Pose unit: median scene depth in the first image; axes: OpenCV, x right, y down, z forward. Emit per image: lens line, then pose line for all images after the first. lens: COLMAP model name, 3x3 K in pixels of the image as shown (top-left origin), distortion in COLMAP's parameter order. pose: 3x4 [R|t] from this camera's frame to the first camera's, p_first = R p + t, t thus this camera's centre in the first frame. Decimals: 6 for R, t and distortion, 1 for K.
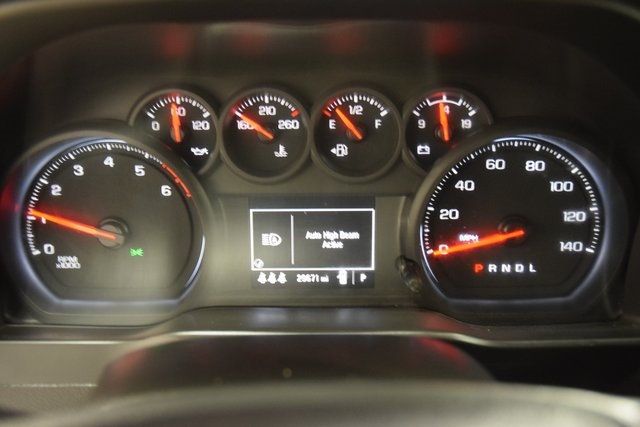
lens RADIAL K [[682.0, 0, 319.9], [0, 682.0, 213.6], [0, 0, 1]] dist [0.001309, 0.000000]
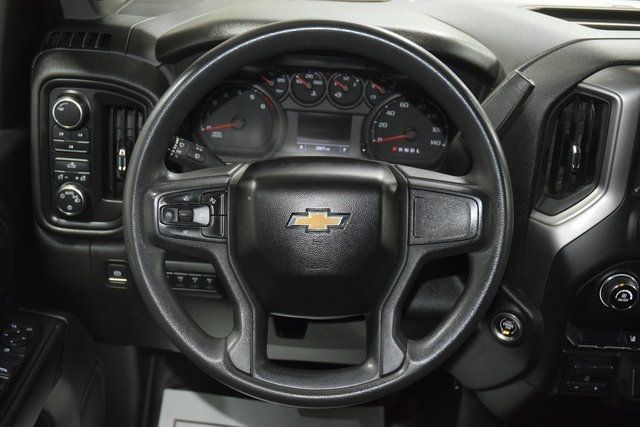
lens RADIAL K [[801.6, 0, 321.6], [0, 801.6, 211.2], [0, 0, 1]] dist [-0.001038, 0.000000]
pose [[0.997485, 0.066675, 0.024037, -0.068837], [-0.069008, 0.990985, 0.114837, -0.007140], [-0.016164, -0.116207, 0.993093, -1.812397]]
